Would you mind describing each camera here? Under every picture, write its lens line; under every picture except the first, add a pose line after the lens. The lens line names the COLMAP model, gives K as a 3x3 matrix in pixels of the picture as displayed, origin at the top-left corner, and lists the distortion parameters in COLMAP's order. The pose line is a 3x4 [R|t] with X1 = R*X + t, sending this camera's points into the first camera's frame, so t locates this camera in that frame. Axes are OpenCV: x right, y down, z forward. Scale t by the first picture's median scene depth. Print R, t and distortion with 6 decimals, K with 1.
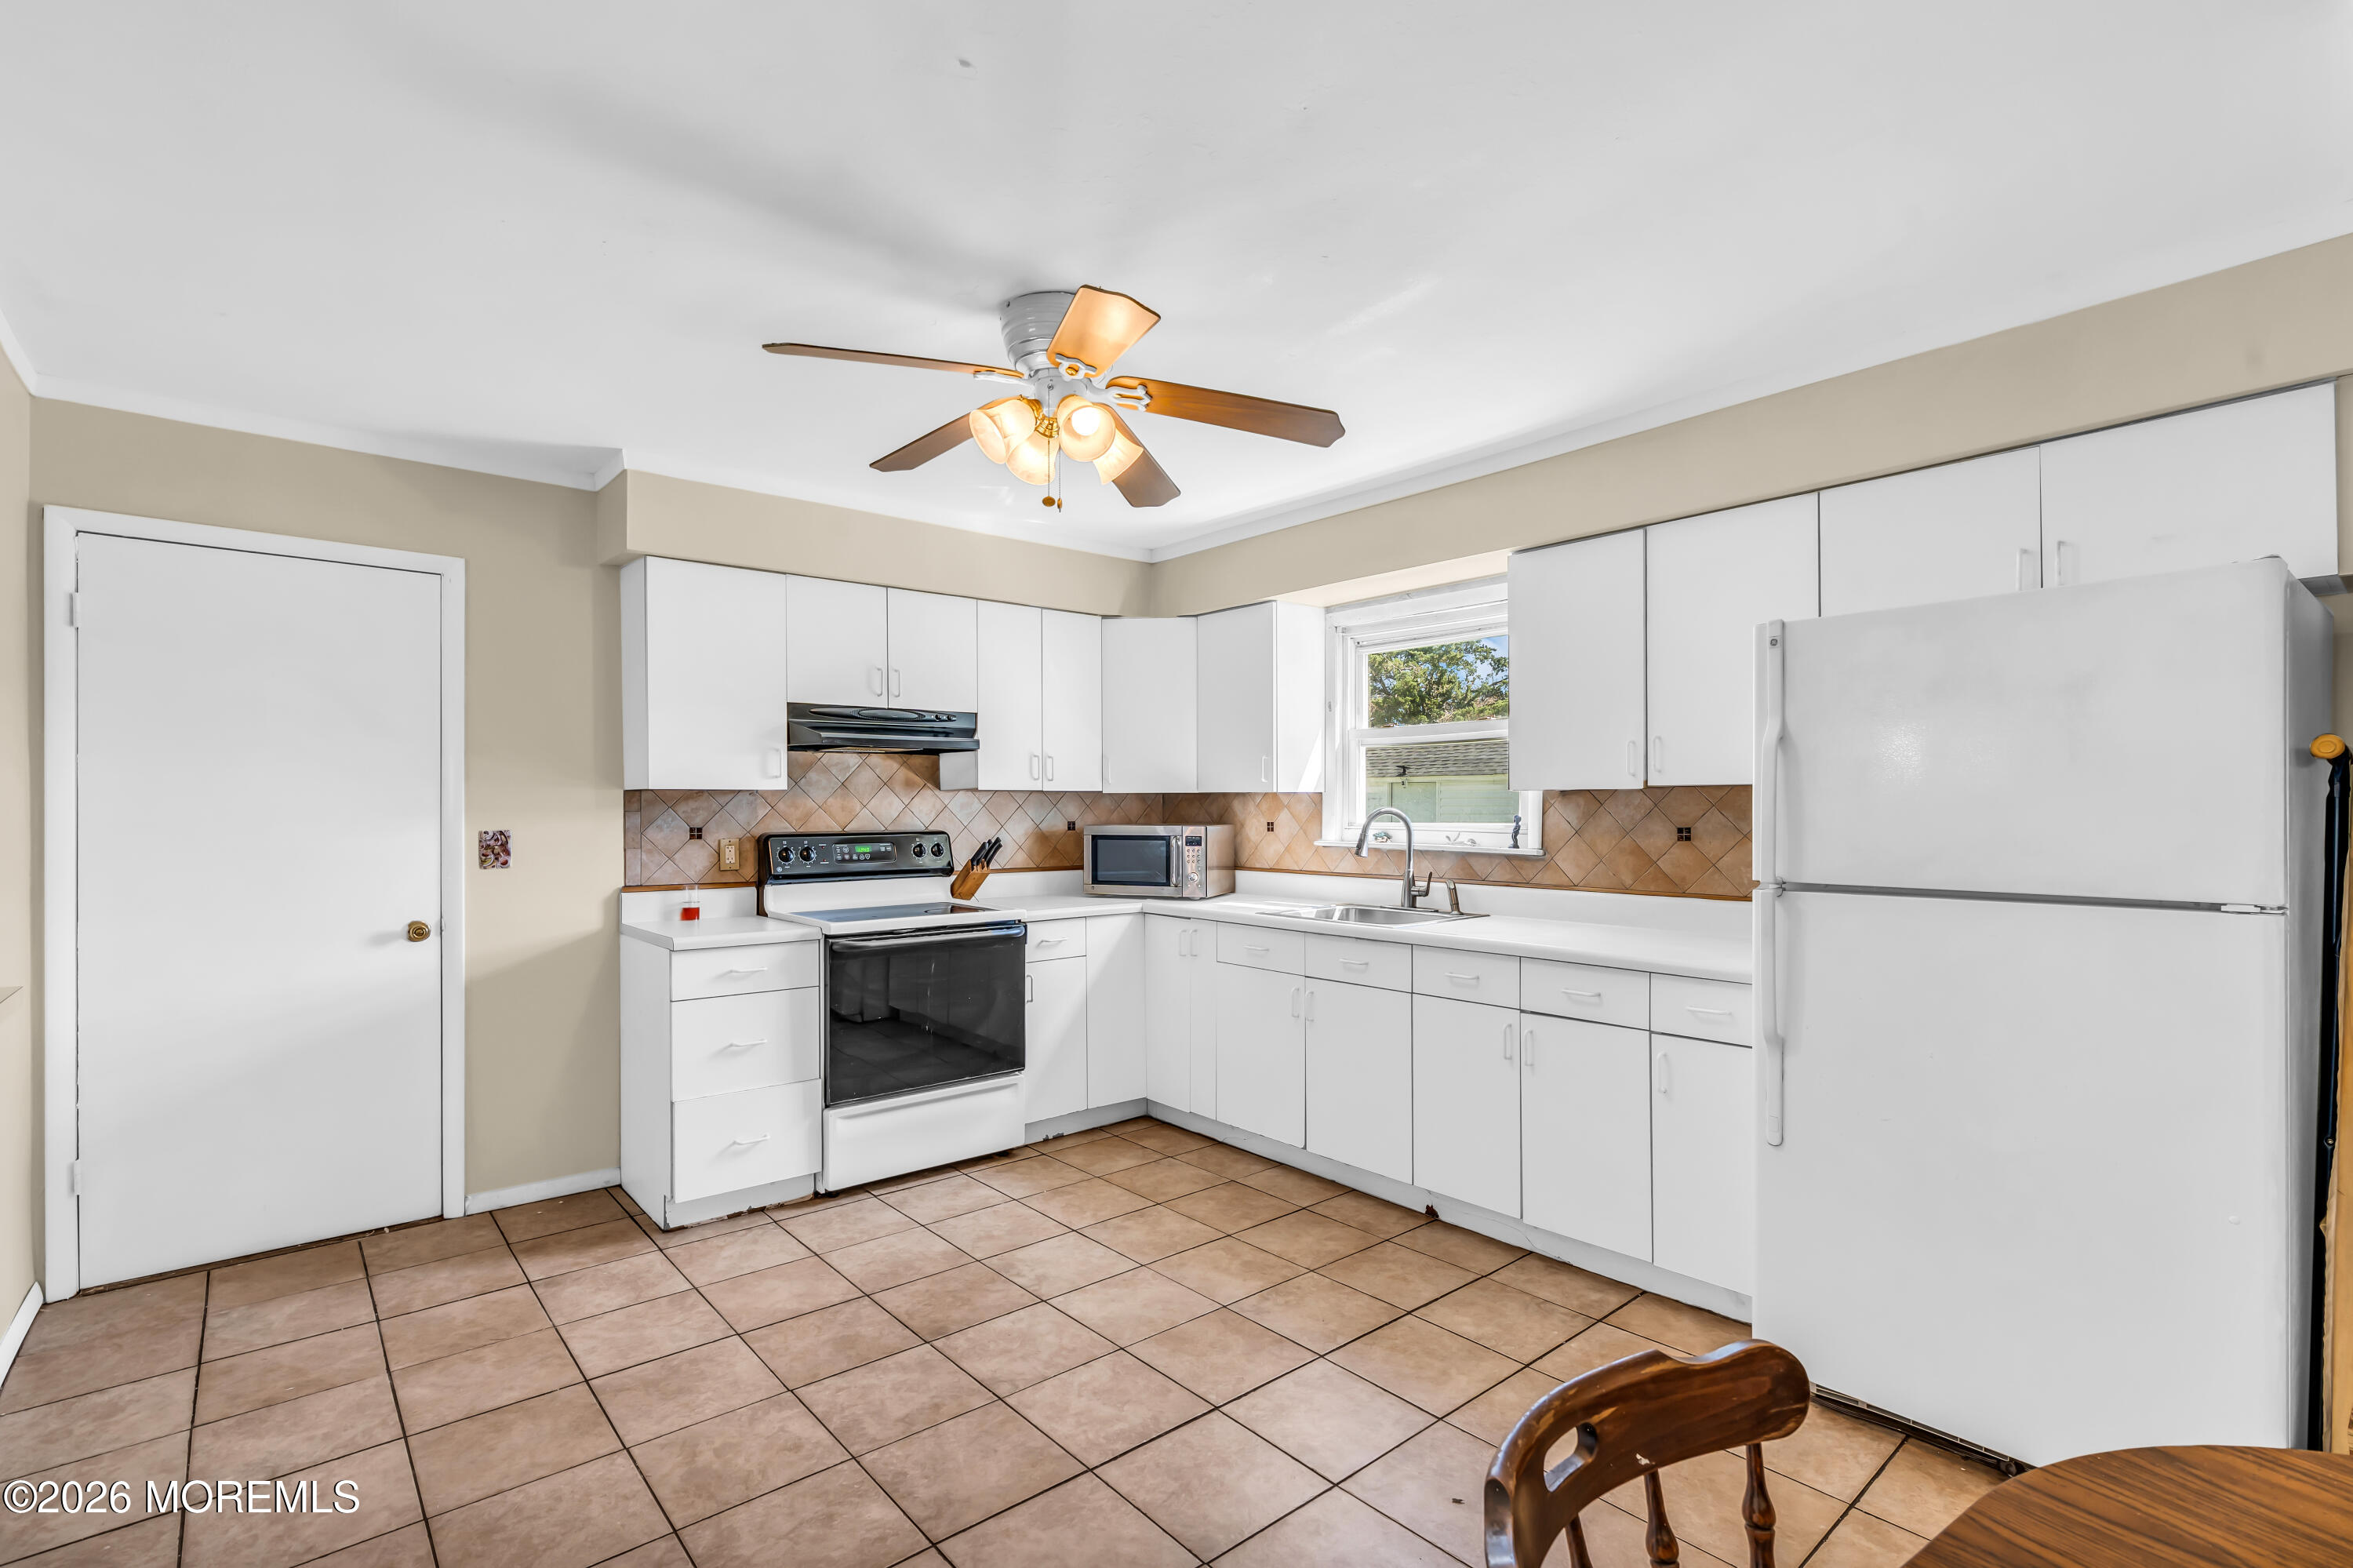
lens RADIAL K [[1070.3, 0, 1174.1], [0, 1070.3, 815.9], [0, 0, 1]] dist [-0.010943, 0.003110]
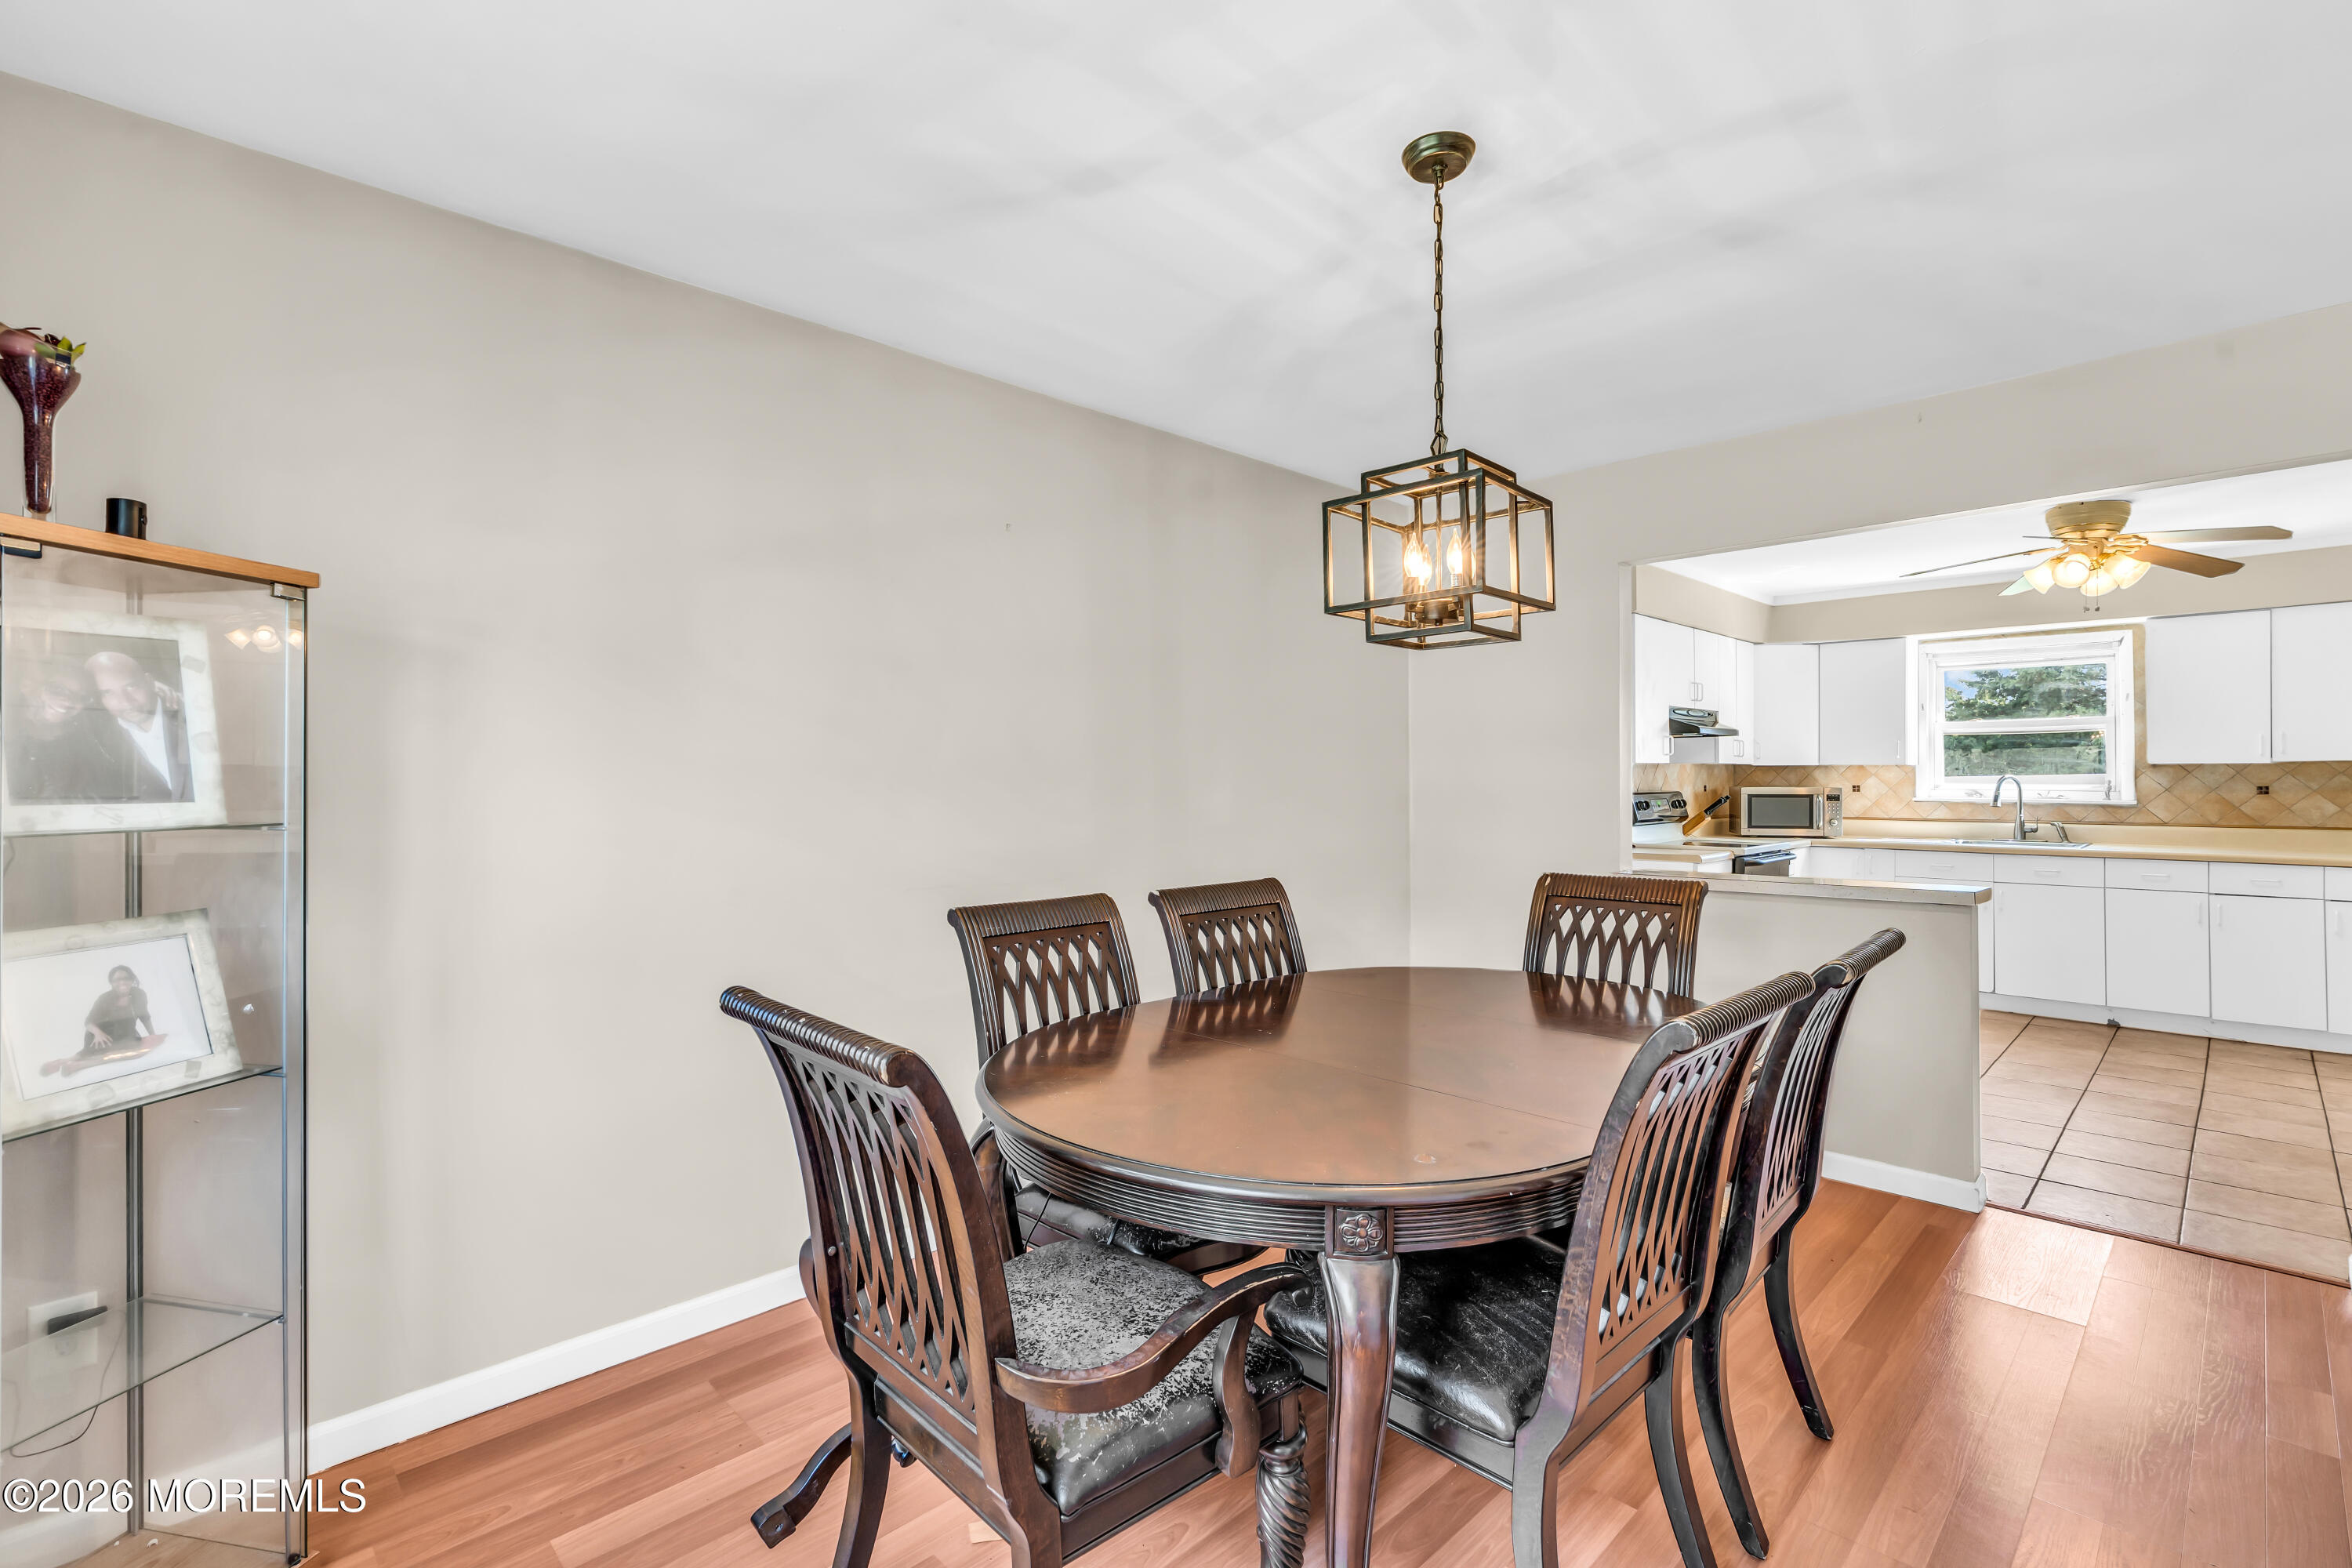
lens RADIAL K [[1069.8, 0, 1163.8], [0, 1069.8, 770.6], [0, 0, 1]] dist [-0.010943, 0.003110]
pose [[0.997684, -0.000434, 0.068022, -1.206840], [0.001551, 0.999865, -0.016357, 0.010166], [-0.068006, 0.016425, 0.997550, -0.477218]]
